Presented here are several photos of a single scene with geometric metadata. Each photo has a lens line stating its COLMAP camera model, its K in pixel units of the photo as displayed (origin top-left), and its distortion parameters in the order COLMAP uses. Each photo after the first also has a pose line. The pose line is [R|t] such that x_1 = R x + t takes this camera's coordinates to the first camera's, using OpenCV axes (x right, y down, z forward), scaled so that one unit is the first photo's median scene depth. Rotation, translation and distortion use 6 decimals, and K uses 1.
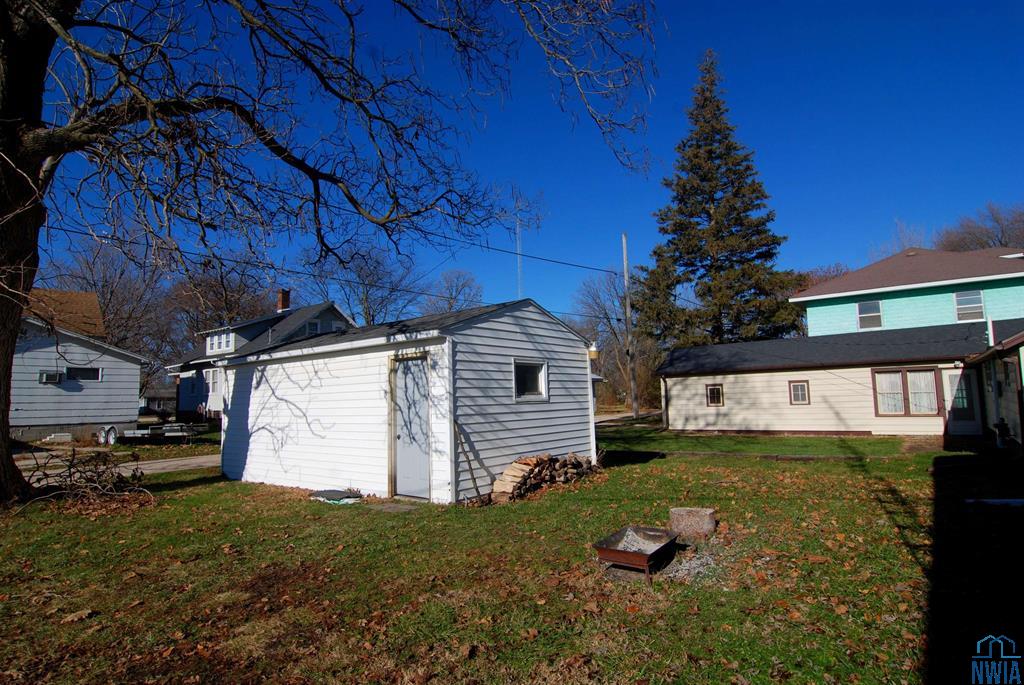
lens RADIAL K [[562.7, 0, 512.8], [0, 562.7, 344.5], [0, 0, 1]] dist [-0.015481, -0.002291]
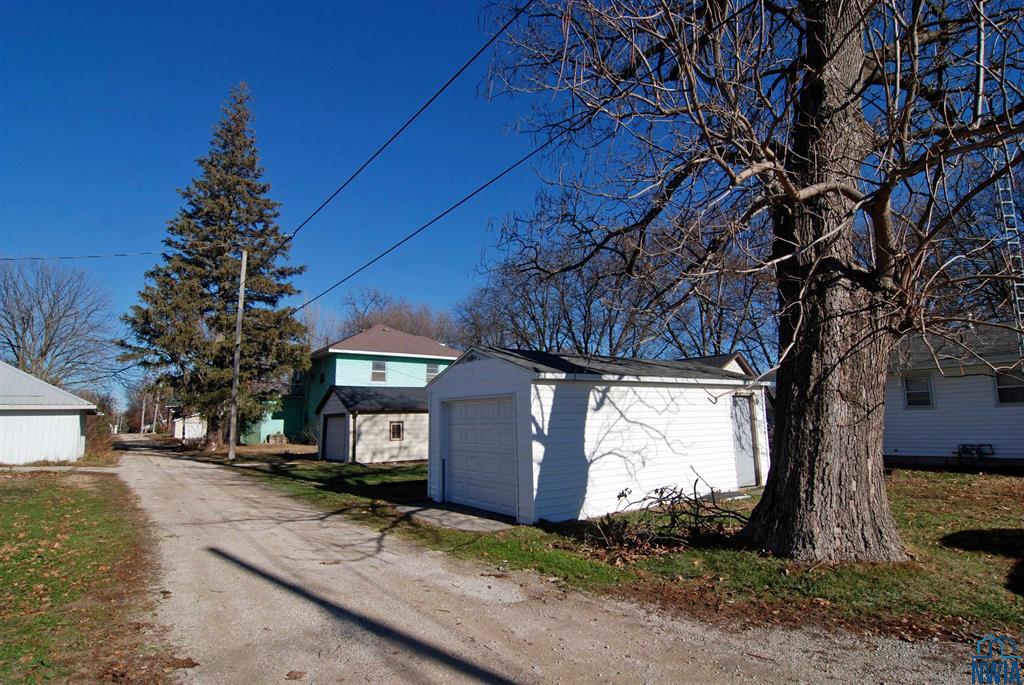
lens RADIAL K [[562.7, 0, 512.8], [0, 562.7, 344.5], [0, 0, 1]] dist [-0.015481, -0.002291]
pose [[0.269527, 0.154587, 0.950504, -0.728890], [-0.076864, 0.987336, -0.138781, 0.058453], [-0.959920, -0.035654, 0.277996, 0.468186]]
